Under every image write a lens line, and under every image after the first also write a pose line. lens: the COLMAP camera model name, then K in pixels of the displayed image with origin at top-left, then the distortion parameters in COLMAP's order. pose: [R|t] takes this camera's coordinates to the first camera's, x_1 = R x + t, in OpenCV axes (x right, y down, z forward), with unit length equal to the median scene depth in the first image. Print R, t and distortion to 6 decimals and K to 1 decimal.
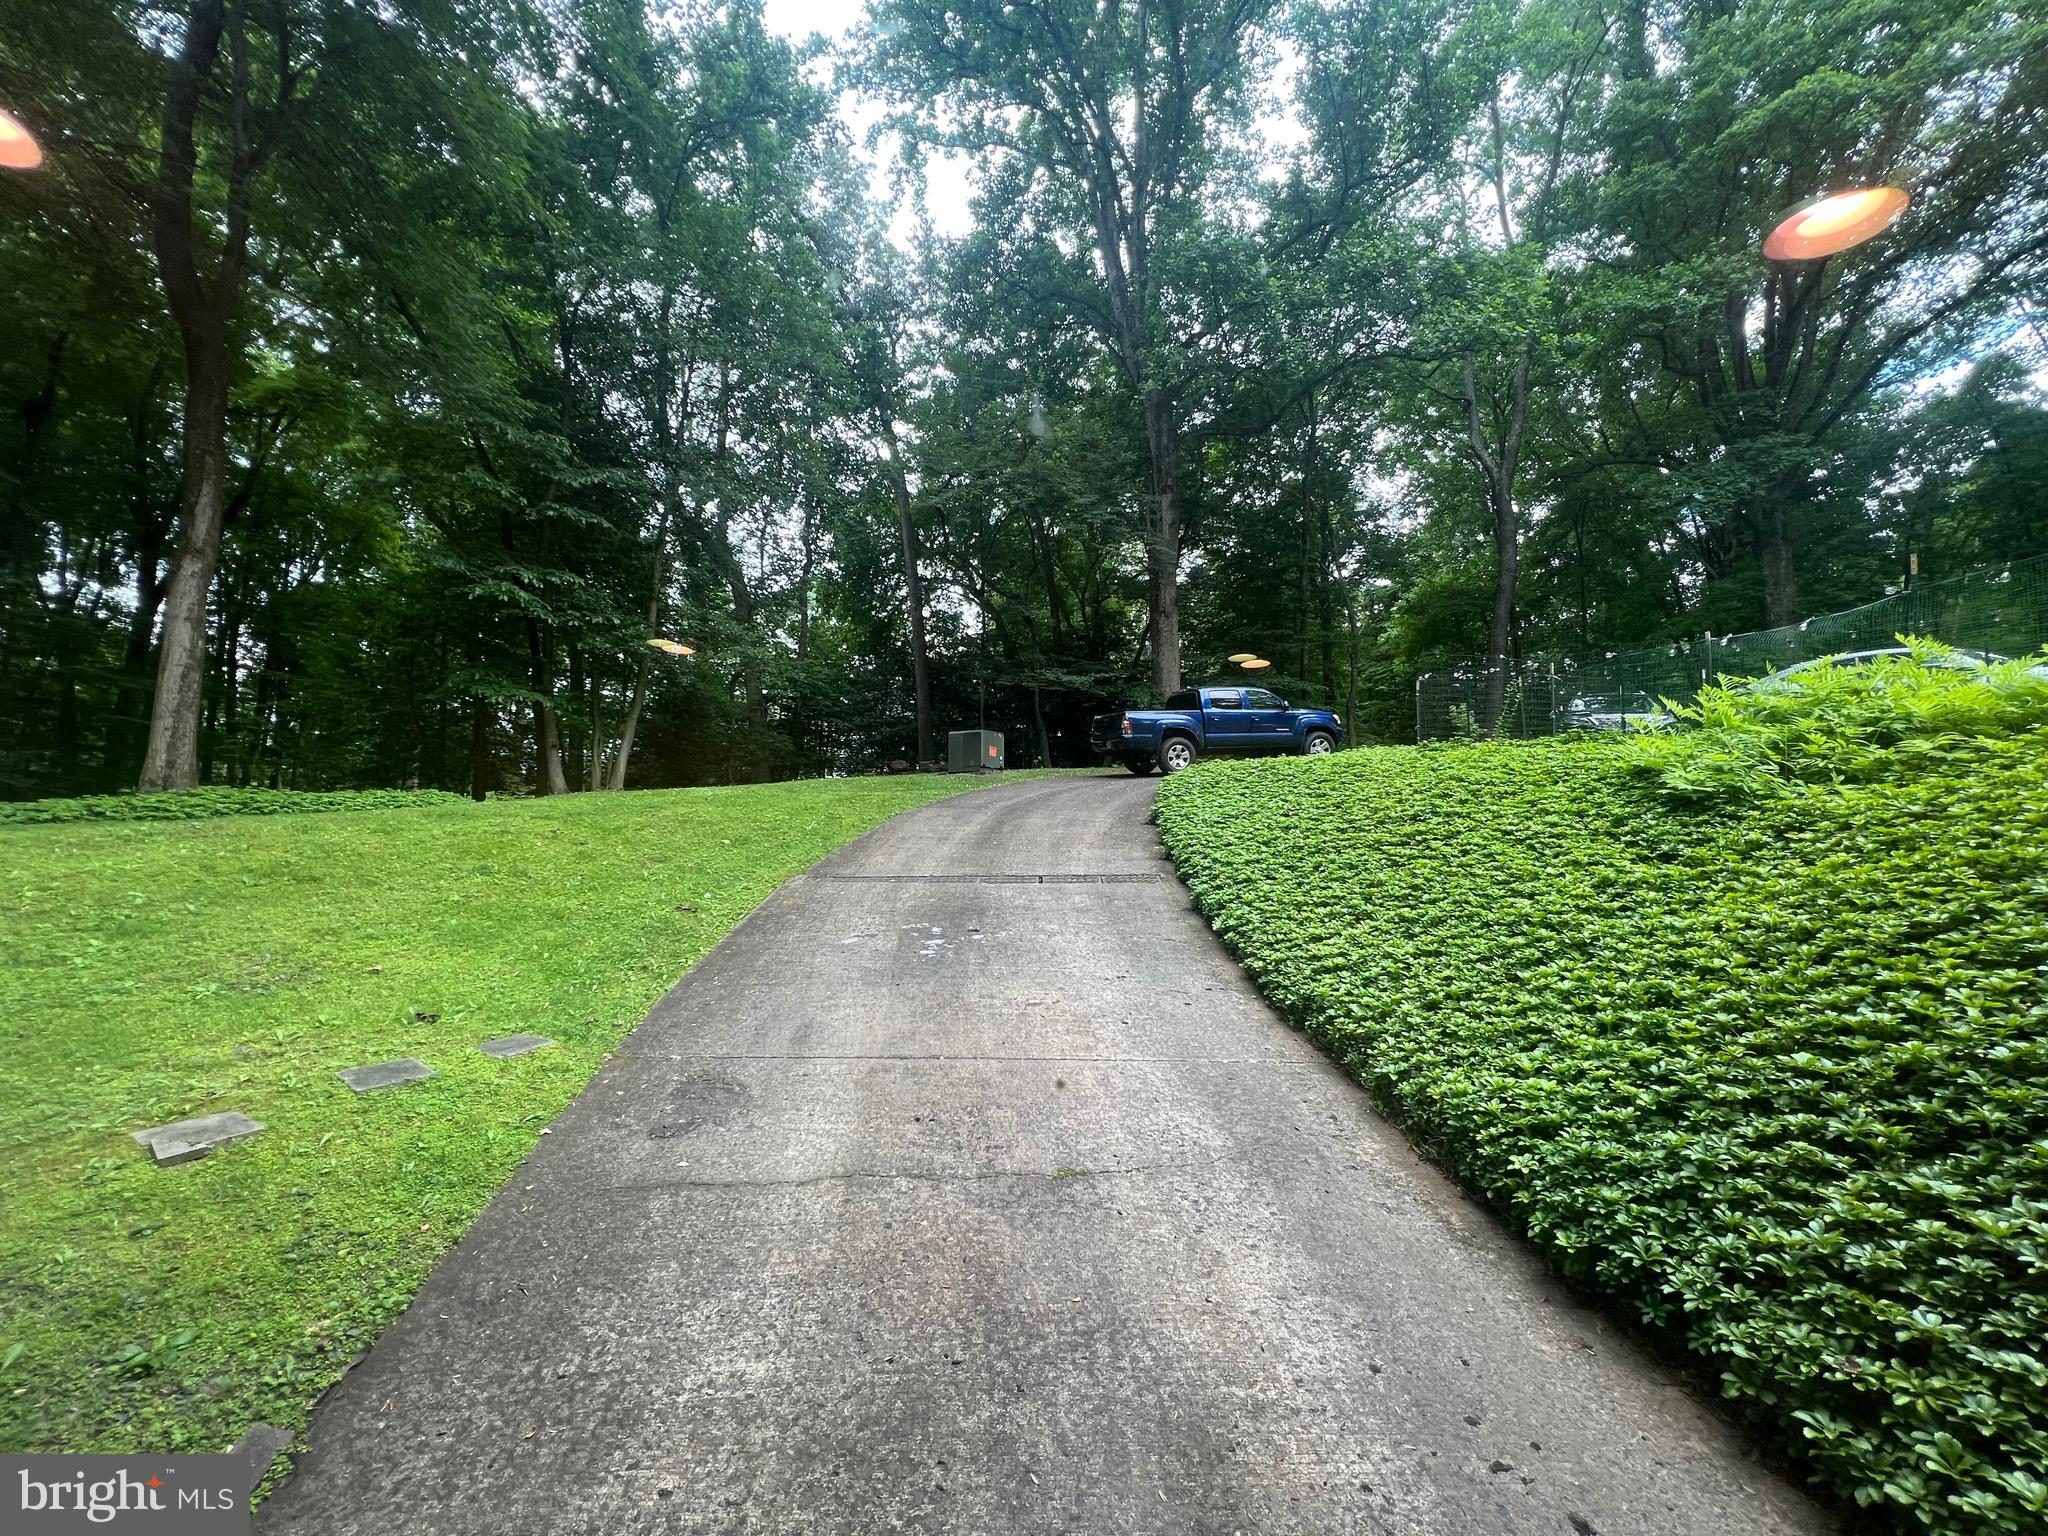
lens RADIAL K [[824.0, 0, 1019.6], [0, 824.0, 763.6], [0, 0, 1]] dist [-0.003773, -0.000122]
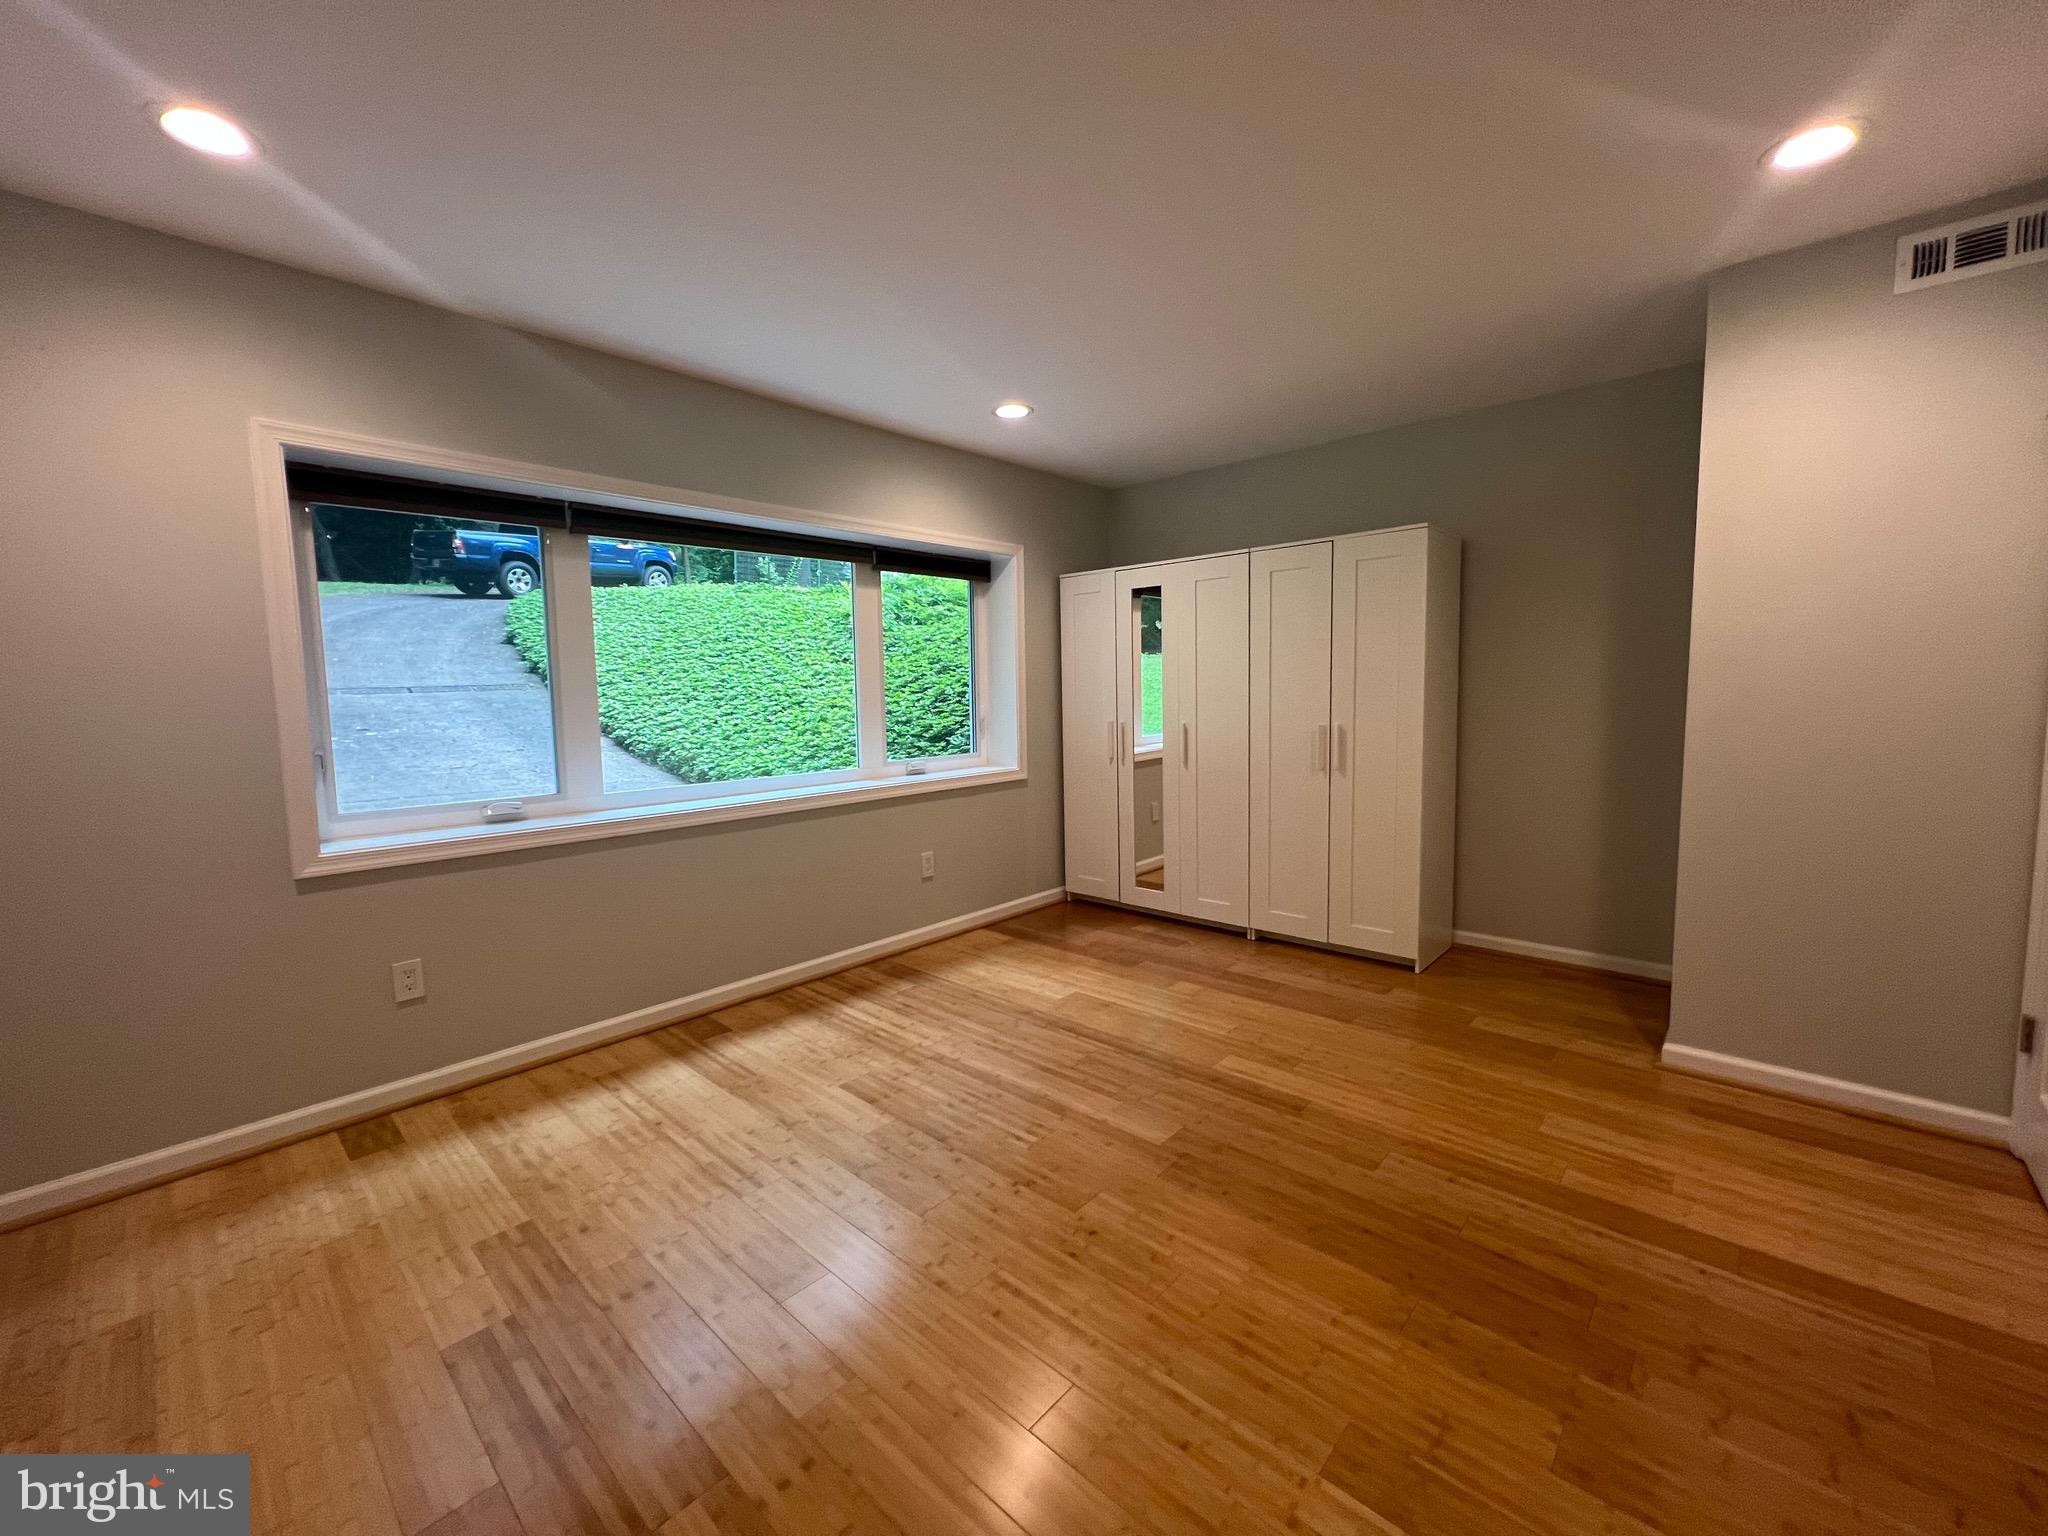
lens RADIAL K [[824.0, 0, 1015.1], [0, 824.0, 761.5], [0, 0, 1]] dist [-0.003773, -0.000122]
pose [[0.726254, -0.083150, 0.682379, -0.195827], [-0.057933, 0.981723, 0.181284, -0.019982], [-0.684980, -0.171190, 0.708164, -0.500276]]
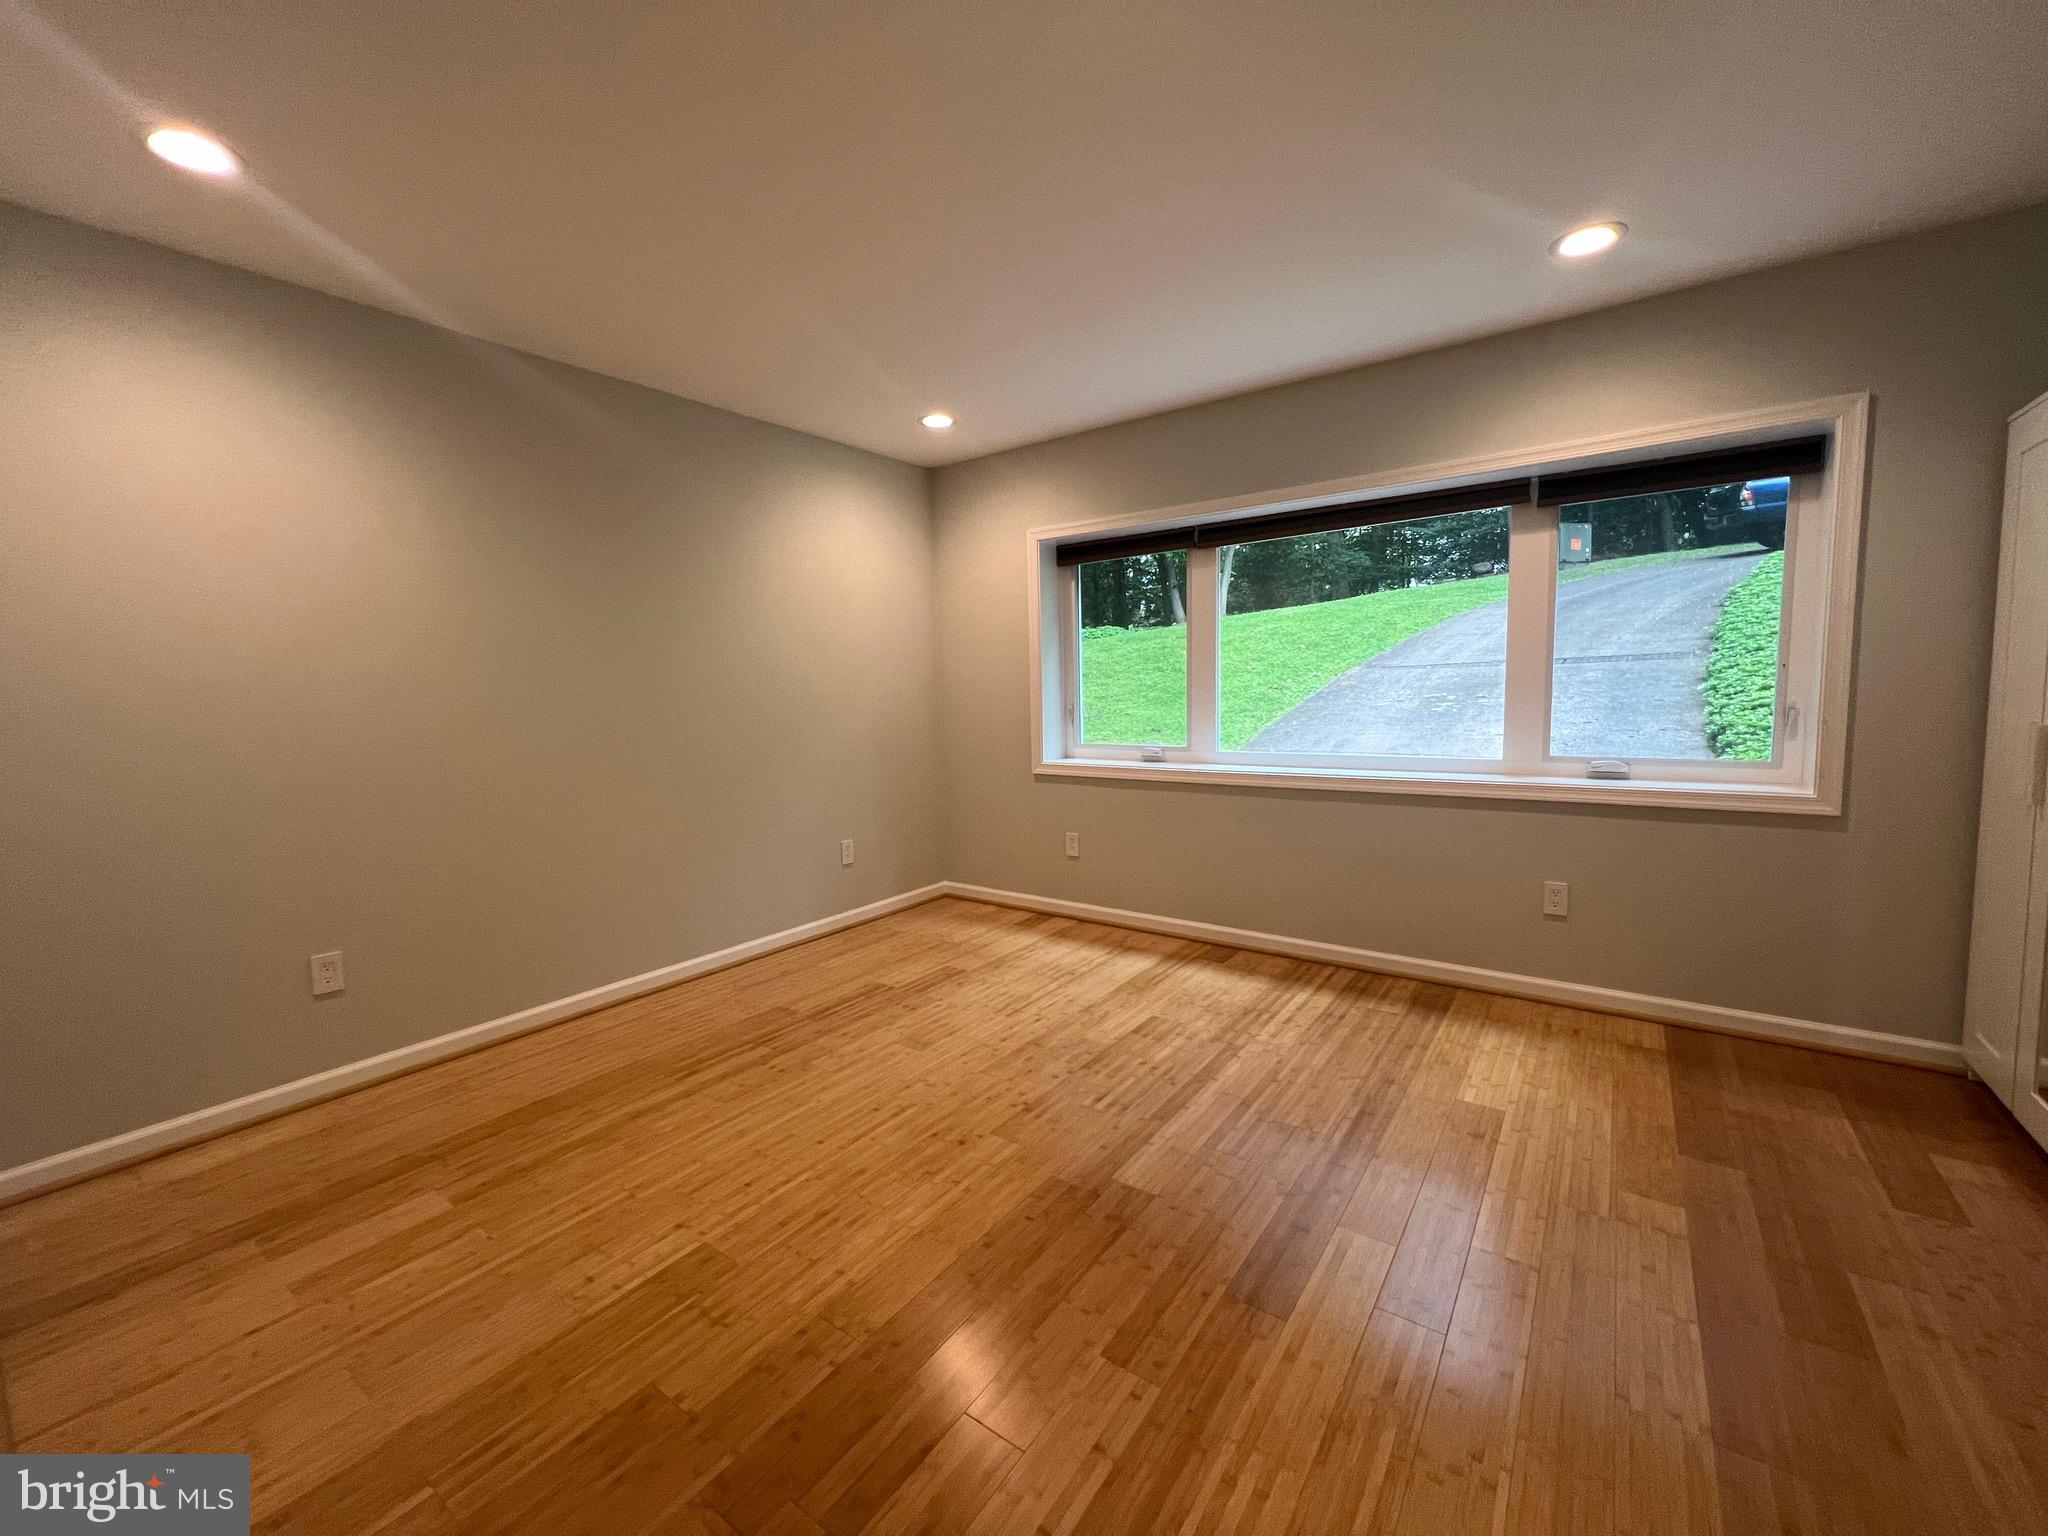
lens RADIAL K [[816.0, 0, 1011.5], [0, 816.0, 759.4], [0, 0, 1]] dist [-0.005759, 0.000476]
pose [[0.763507, 0.030804, -0.645064, 0.234553], [0.107749, 0.978784, 0.174274, -0.015623], [0.636747, -0.202564, 0.743990, -0.545641]]
